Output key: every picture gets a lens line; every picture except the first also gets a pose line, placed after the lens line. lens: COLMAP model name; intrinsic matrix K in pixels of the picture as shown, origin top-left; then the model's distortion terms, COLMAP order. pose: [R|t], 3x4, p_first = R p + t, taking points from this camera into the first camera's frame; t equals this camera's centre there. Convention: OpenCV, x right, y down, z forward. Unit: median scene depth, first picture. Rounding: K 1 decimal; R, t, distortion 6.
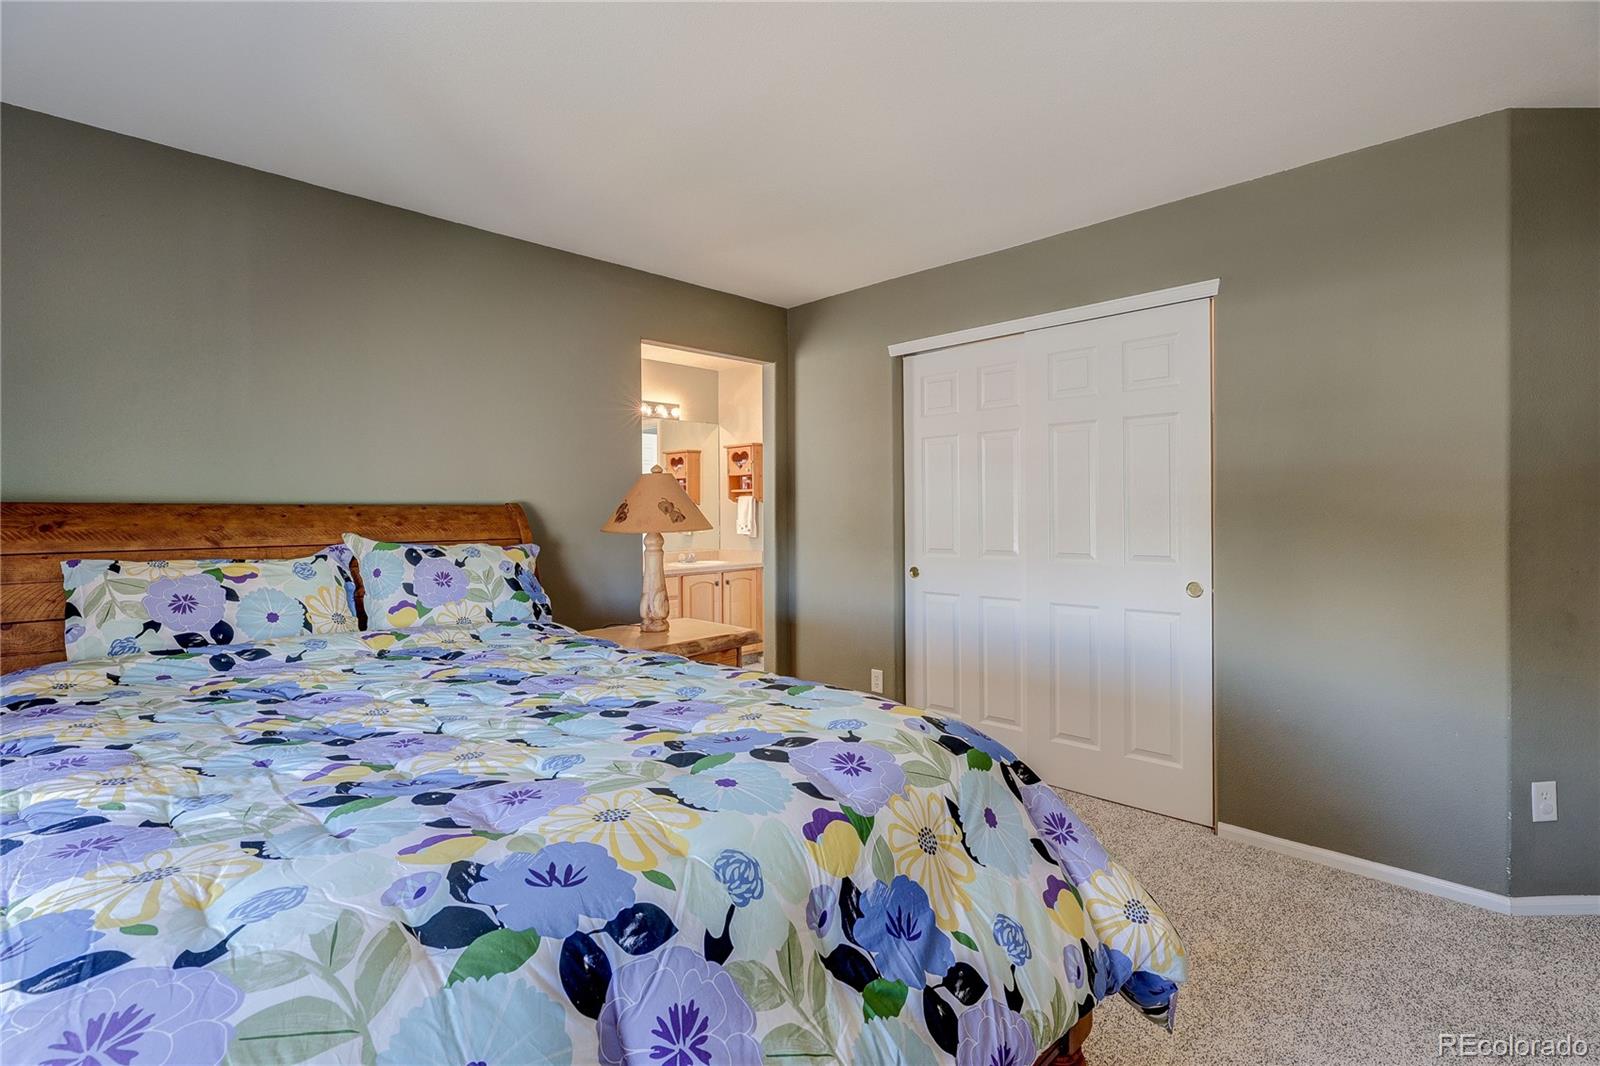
lens RADIAL K [[754.7, 0, 808.7], [0, 754.7, 516.5], [0, 0, 1]] dist [-0.002552, 0.000635]
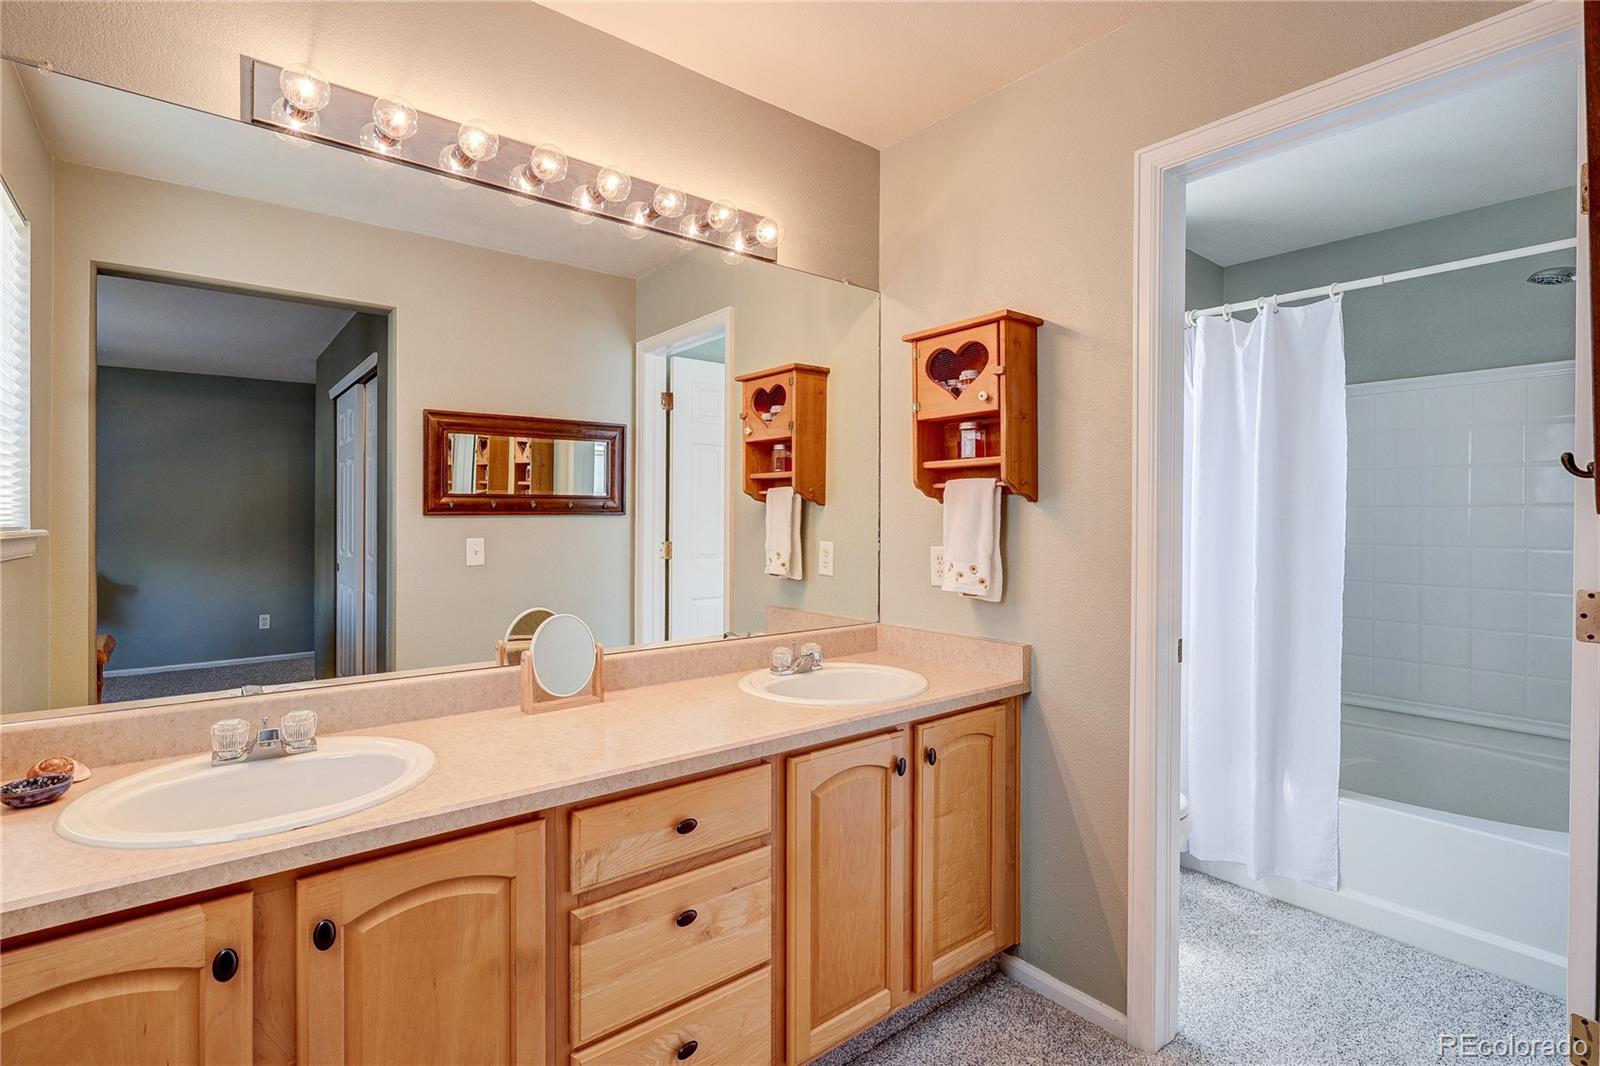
lens RADIAL K [[754.7, 0, 789.3], [0, 754.7, 522.6], [0, 0, 1]] dist [-0.002552, 0.000635]
pose [[0.989886, 0.010030, -0.141513, -0.115275], [-0.008784, 0.999917, 0.009428, -0.010176], [0.141596, -0.008090, 0.989891, 0.653392]]
